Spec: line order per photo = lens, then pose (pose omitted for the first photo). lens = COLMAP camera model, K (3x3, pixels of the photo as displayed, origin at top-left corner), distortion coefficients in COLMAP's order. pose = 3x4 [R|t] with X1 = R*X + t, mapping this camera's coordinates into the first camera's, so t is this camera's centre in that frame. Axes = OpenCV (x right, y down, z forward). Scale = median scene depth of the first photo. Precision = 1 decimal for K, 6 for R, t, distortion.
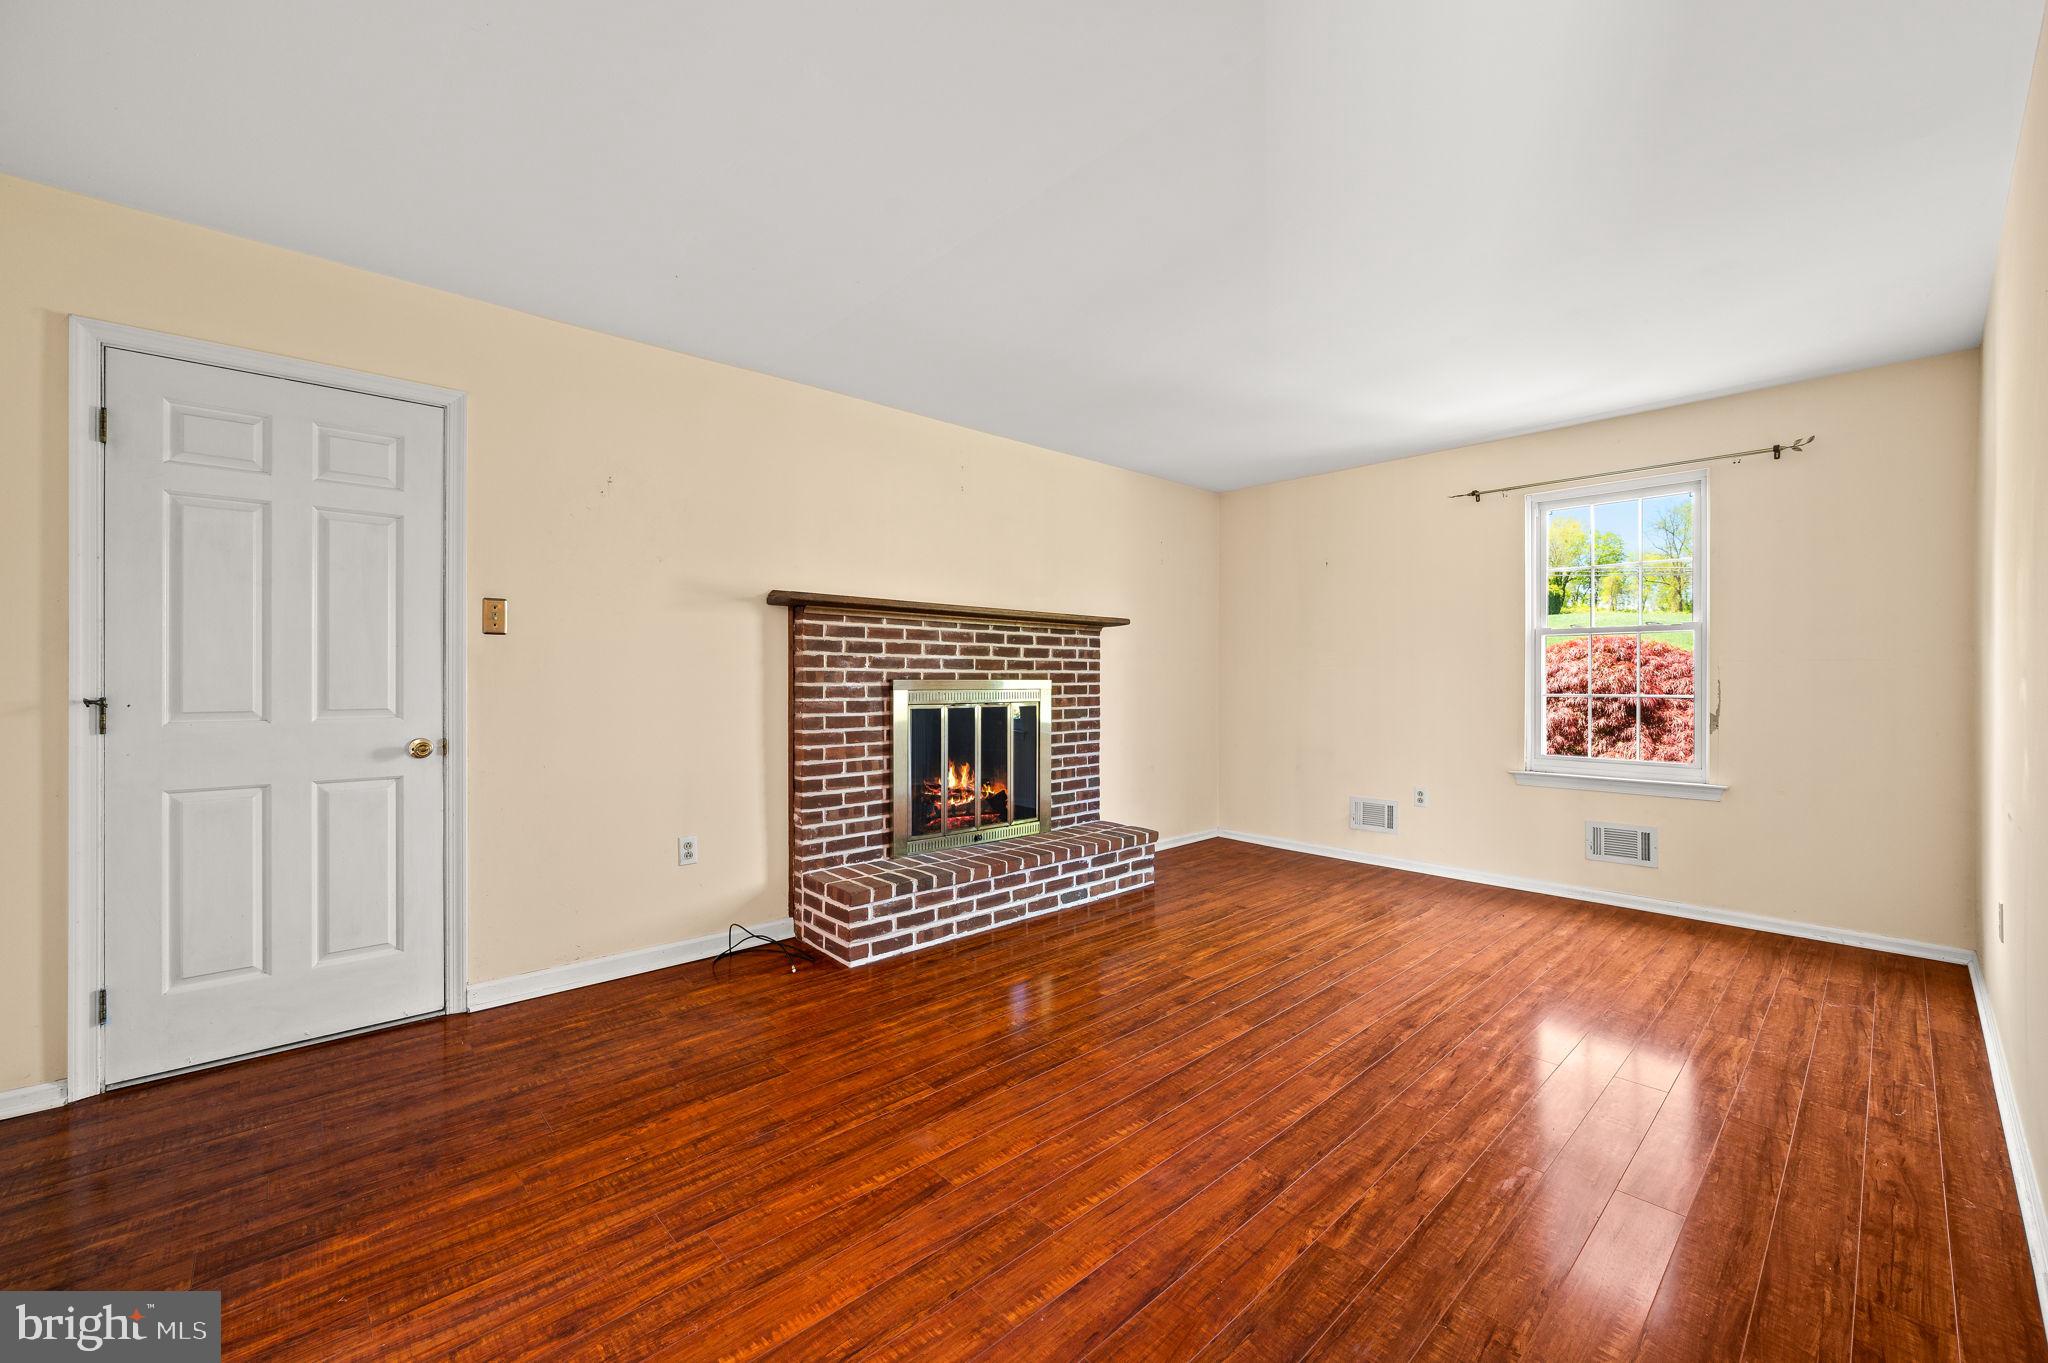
lens RADIAL K [[812.1, 0, 1030.6], [0, 812.1, 677.2], [0, 0, 1]] dist [-0.000945, 0.000589]
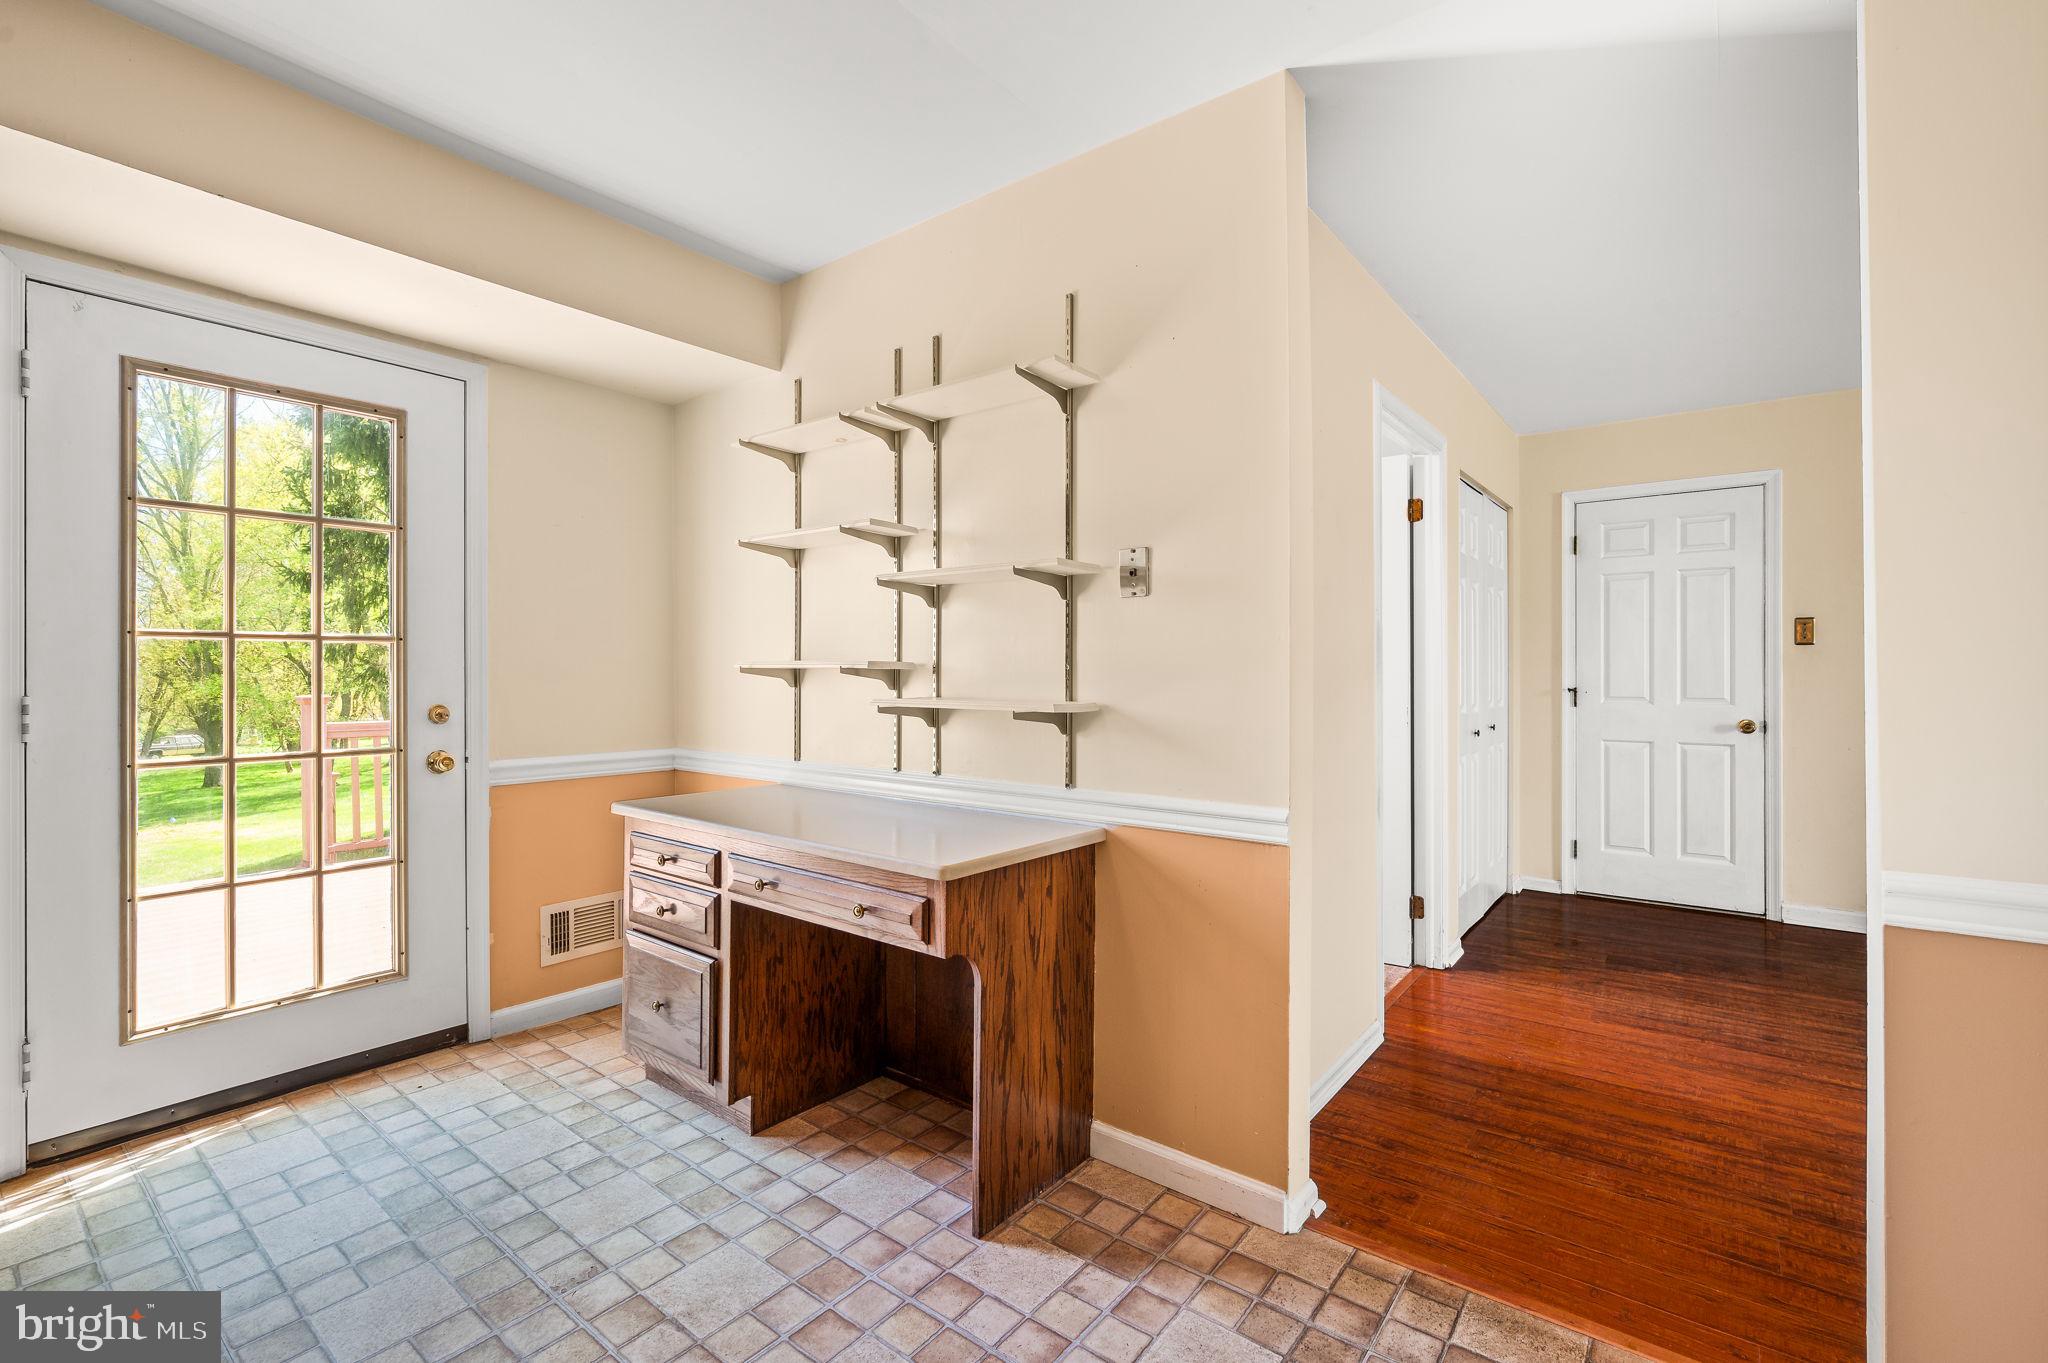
lens RADIAL K [[889.5, 0, 1021.3], [0, 889.5, 673.6], [0, 0, 1]] dist [-0.000091, 0.000235]
pose [[0.152775, -0.001888, -0.988259, 0.663089], [-0.000460, 0.999998, -0.001982, -0.002347], [0.988261, 0.000757, 0.152774, -0.555329]]
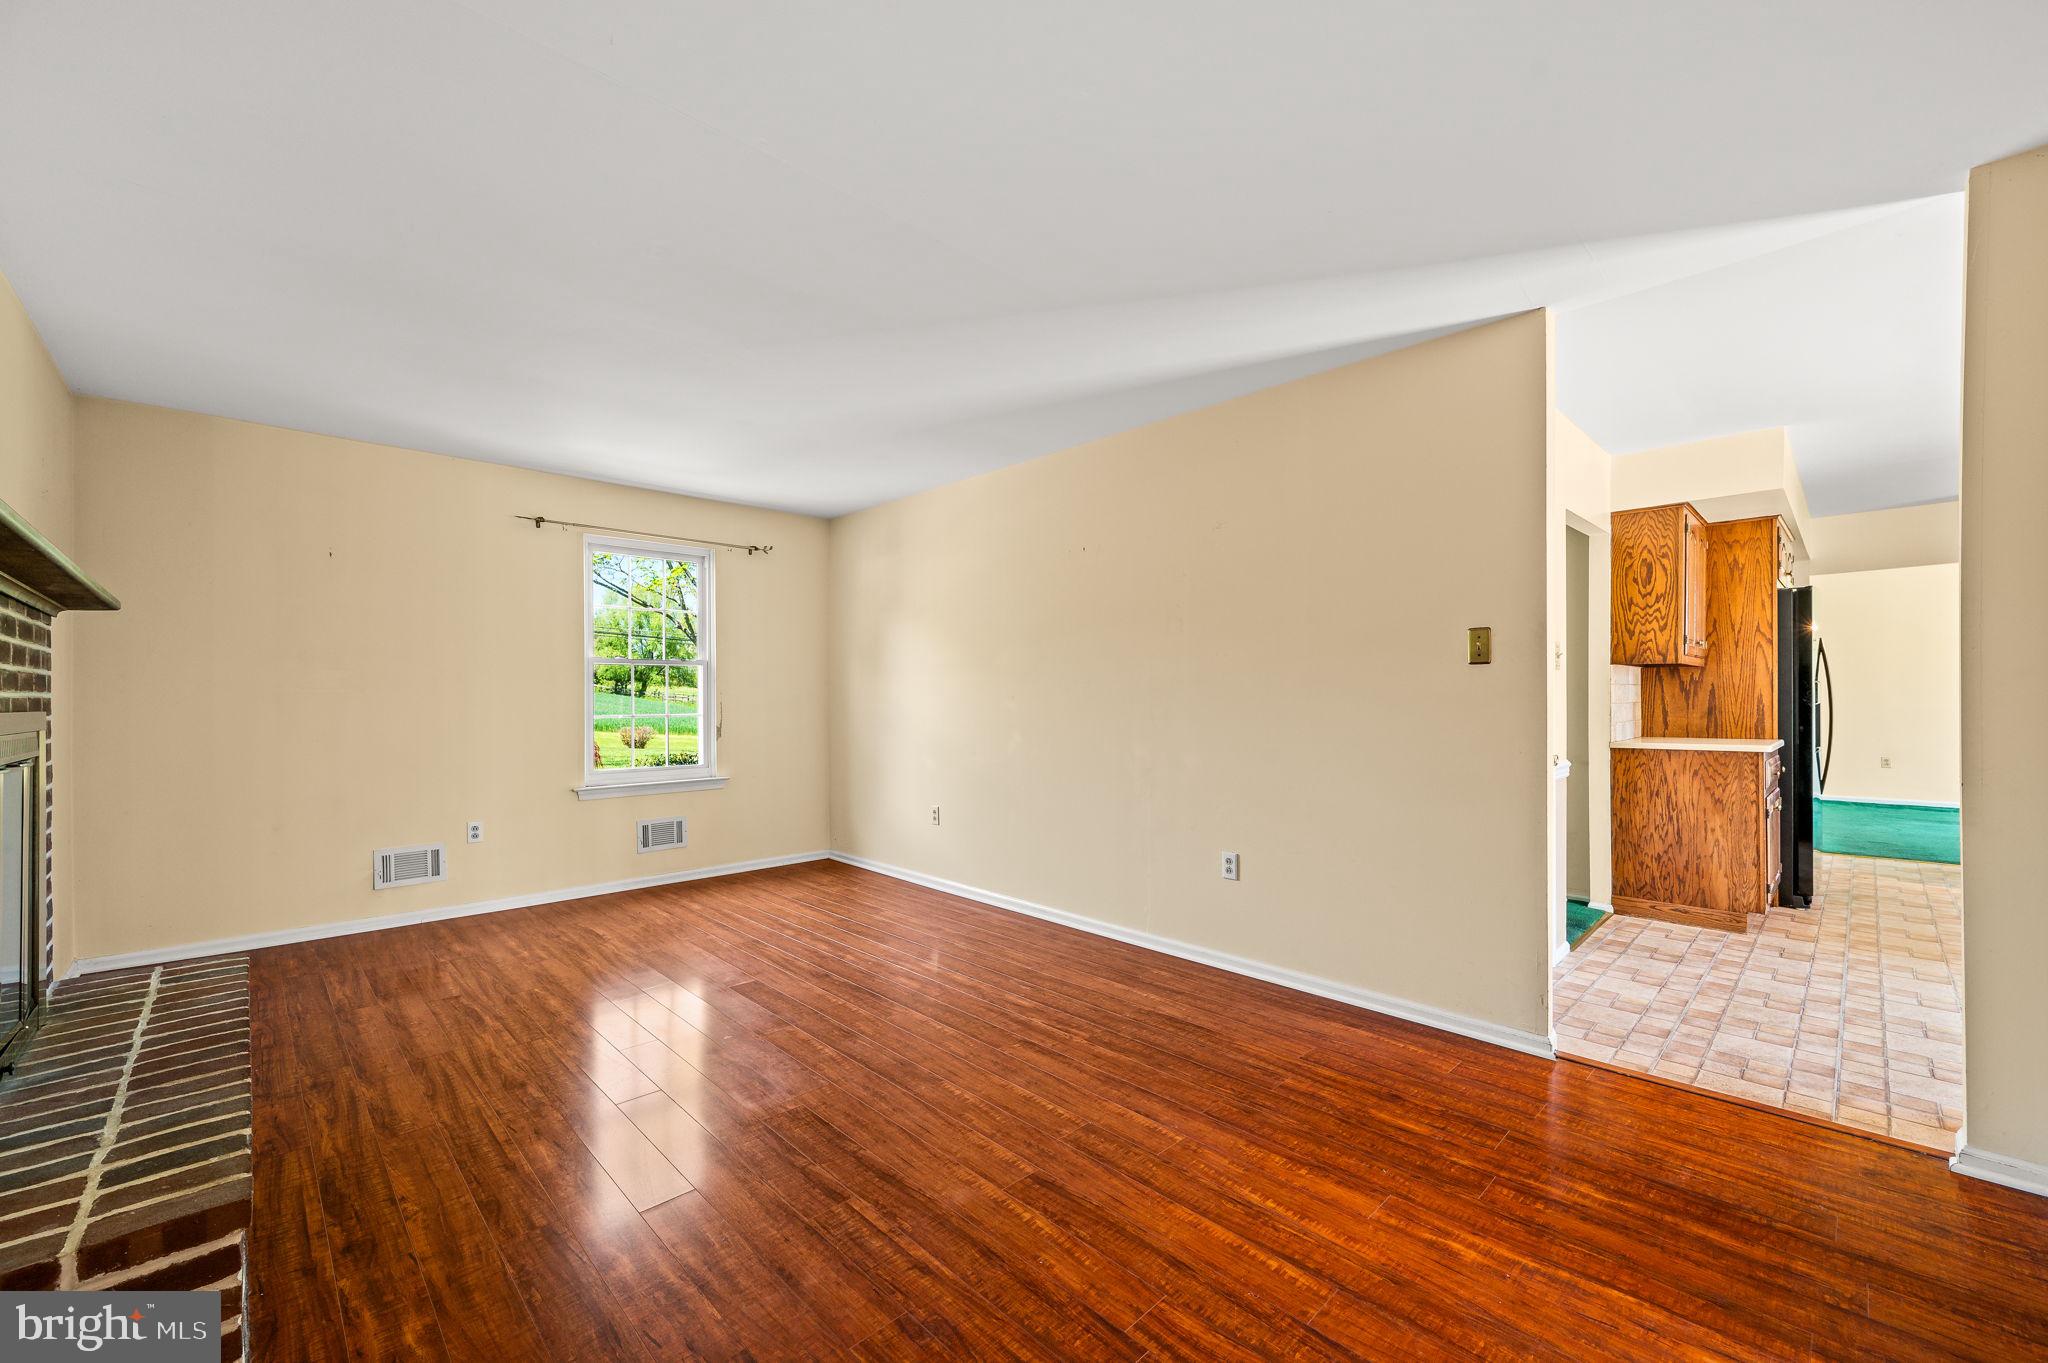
lens RADIAL K [[812.1, 0, 1030.6], [0, 812.1, 677.2], [0, 0, 1]] dist [-0.000945, 0.000589]
pose [[-0.019788, 0.025645, 0.999475, -0.890601], [0.005639, 0.999658, -0.025538, -0.000770], [-0.999788, 0.005130, -0.019926, 0.769300]]
